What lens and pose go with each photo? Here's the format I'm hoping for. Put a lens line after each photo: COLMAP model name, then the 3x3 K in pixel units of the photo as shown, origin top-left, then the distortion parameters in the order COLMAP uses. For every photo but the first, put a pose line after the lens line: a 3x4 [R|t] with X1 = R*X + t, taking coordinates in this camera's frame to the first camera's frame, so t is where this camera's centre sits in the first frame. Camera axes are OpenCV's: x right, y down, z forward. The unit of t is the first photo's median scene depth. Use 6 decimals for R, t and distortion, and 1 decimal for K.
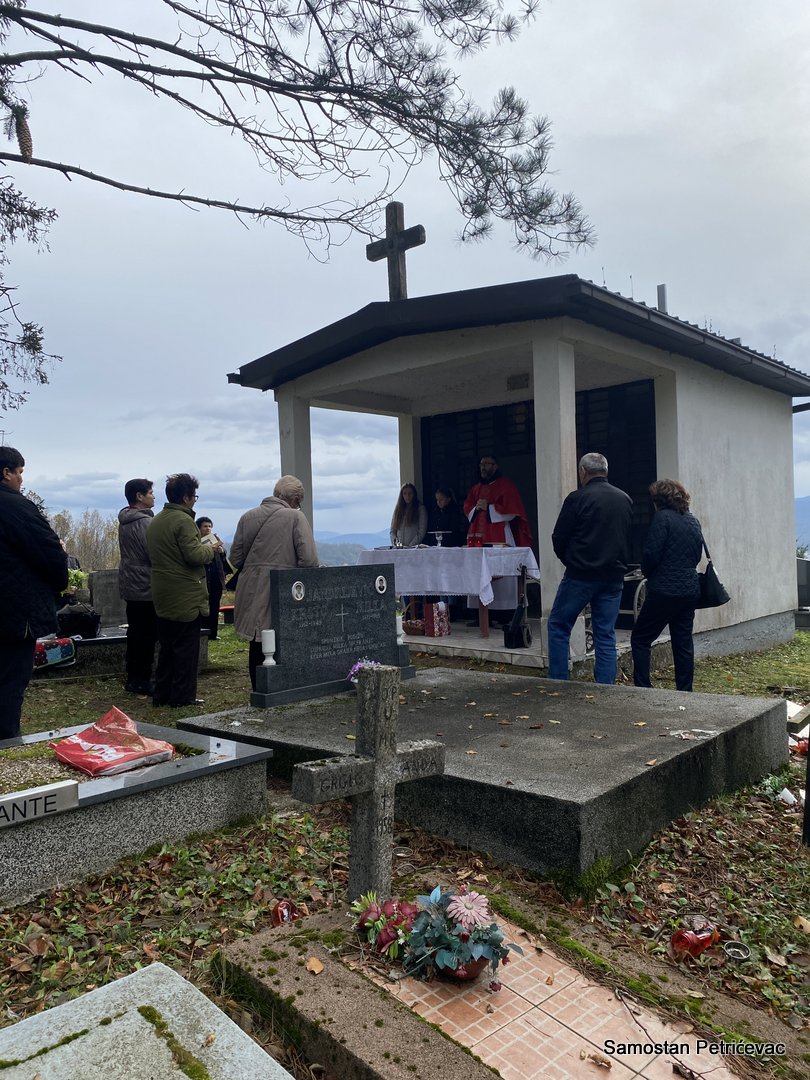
lens RADIAL K [[821.5, 0, 398.8], [0, 821.5, 541.7], [0, 0, 1]] dist [0.029778, -0.029974]
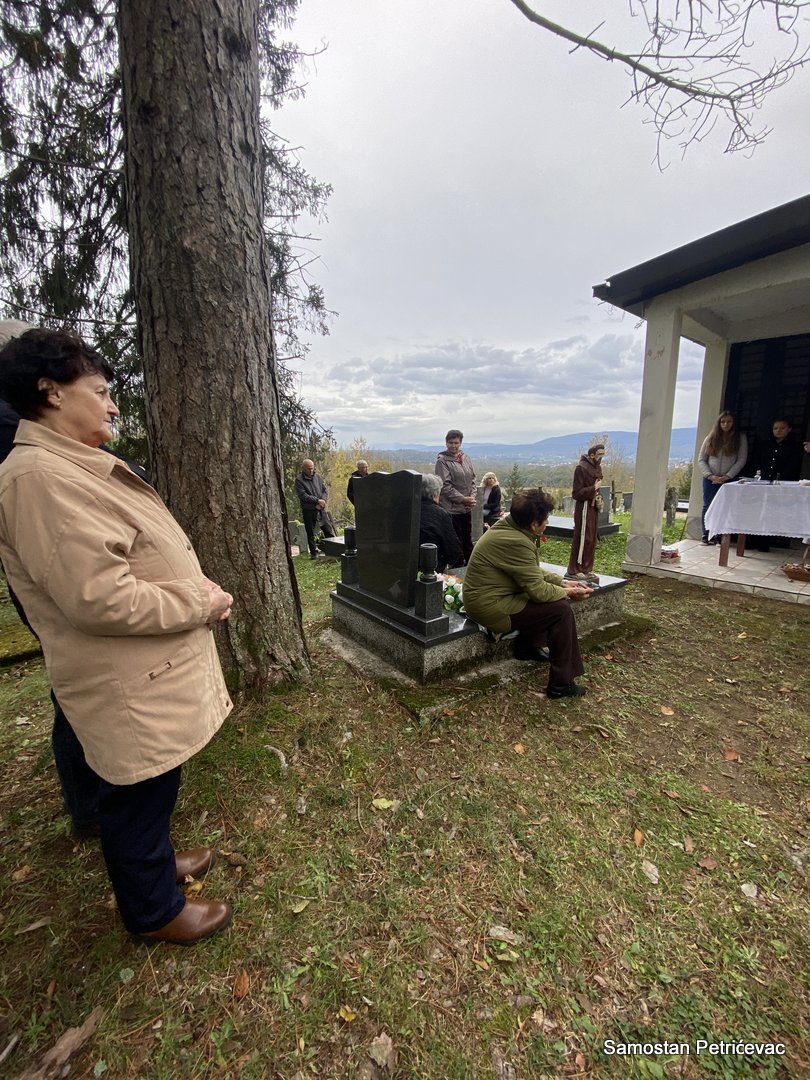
lens RADIAL K [[433.2, 0, 409.5], [0, 433.2, 541.3], [0, 0, 1]] dist [0.013592, -0.016611]
pose [[0.993657, 0.036241, -0.106457, -0.359000], [-0.013557, 0.978349, 0.206516, -0.023692], [0.111637, -0.203762, 0.972635, 0.462033]]
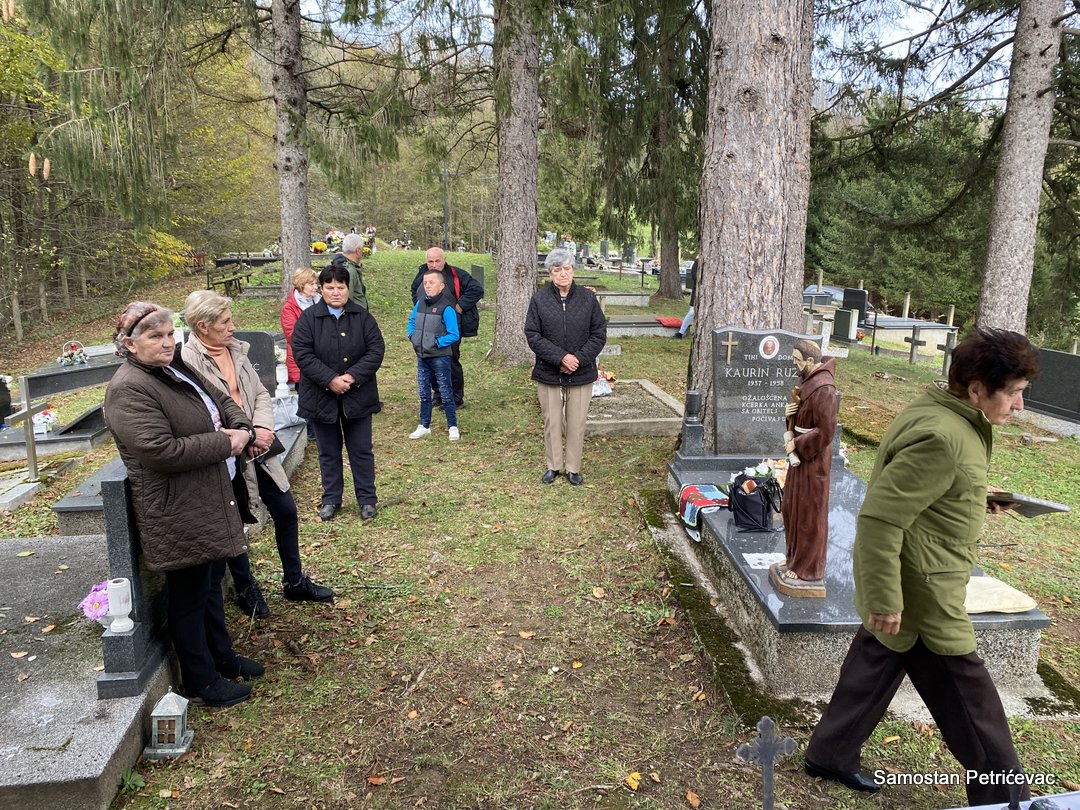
lens RADIAL K [[821.5, 0, 539.4], [0, 821.5, 405.3], [0, 0, 1]] dist [0.029778, -0.029974]
pose [[-0.641808, 0.186108, -0.743940, 0.127330], [0.020596, 0.973938, 0.225877, -0.089165], [0.766589, 0.129647, -0.628914, 1.007081]]
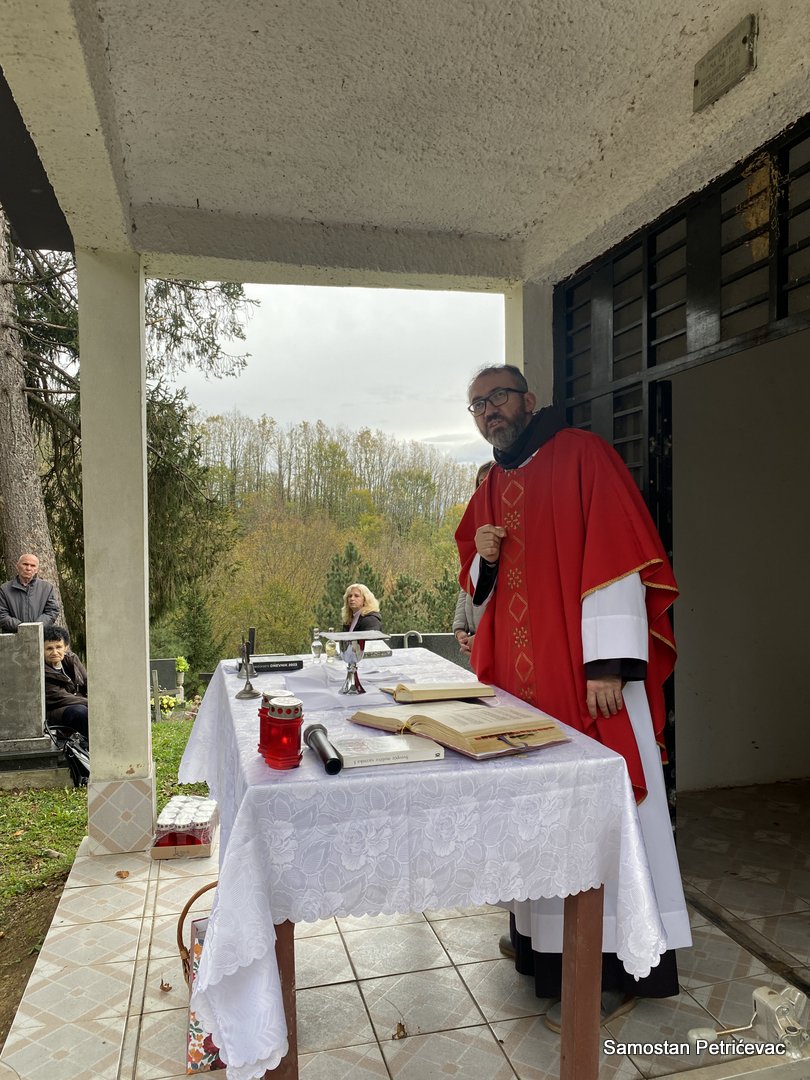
lens RADIAL K [[821.5, 0, 417.1], [0, 821.5, 539.9], [0, 0, 1]] dist [0.029778, -0.029974]
pose [[0.843148, 0.023402, -0.537172, 0.218215], [-0.005948, 0.999397, 0.034203, -0.054336], [0.537649, -0.025642, 0.842779, 0.761499]]
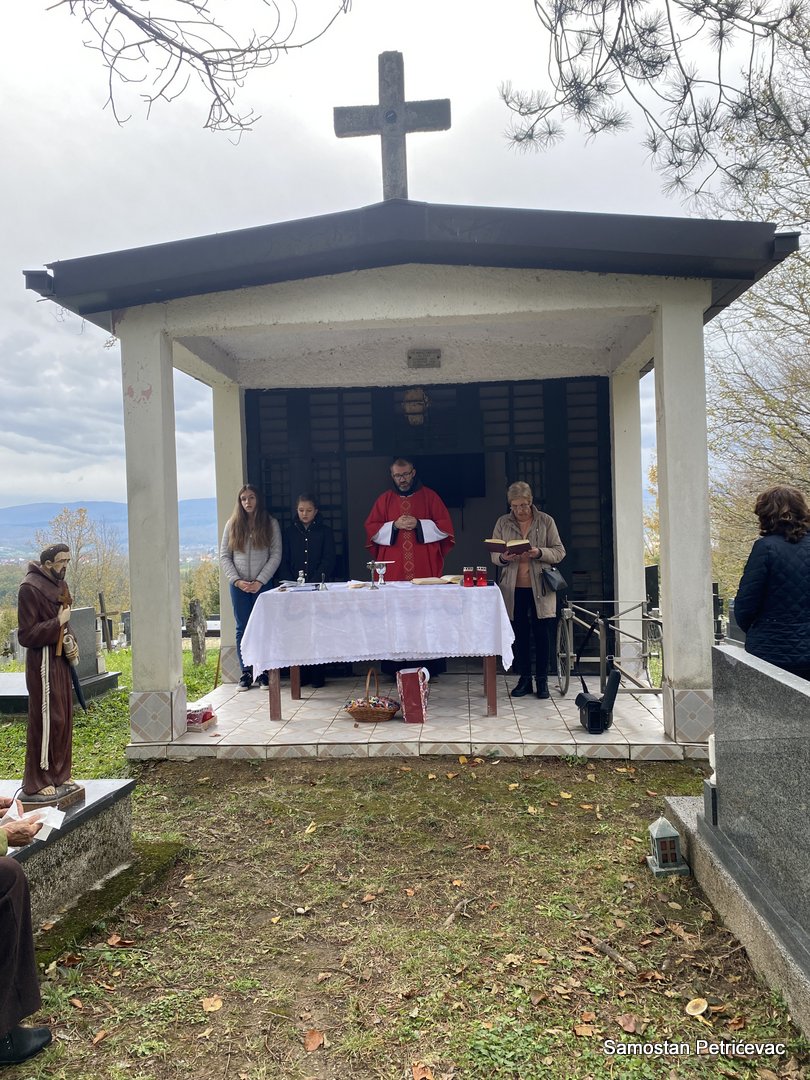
lens RADIAL K [[821.5, 0, 404.9], [0, 821.5, 526.1], [0, 0, 1]] dist [0.029778, -0.029974]
pose [[0.781317, 0.004553, 0.624118, -0.357009], [0.003450, 0.999927, -0.011614, -0.033461], [-0.624125, 0.011227, 0.781244, 0.448211]]
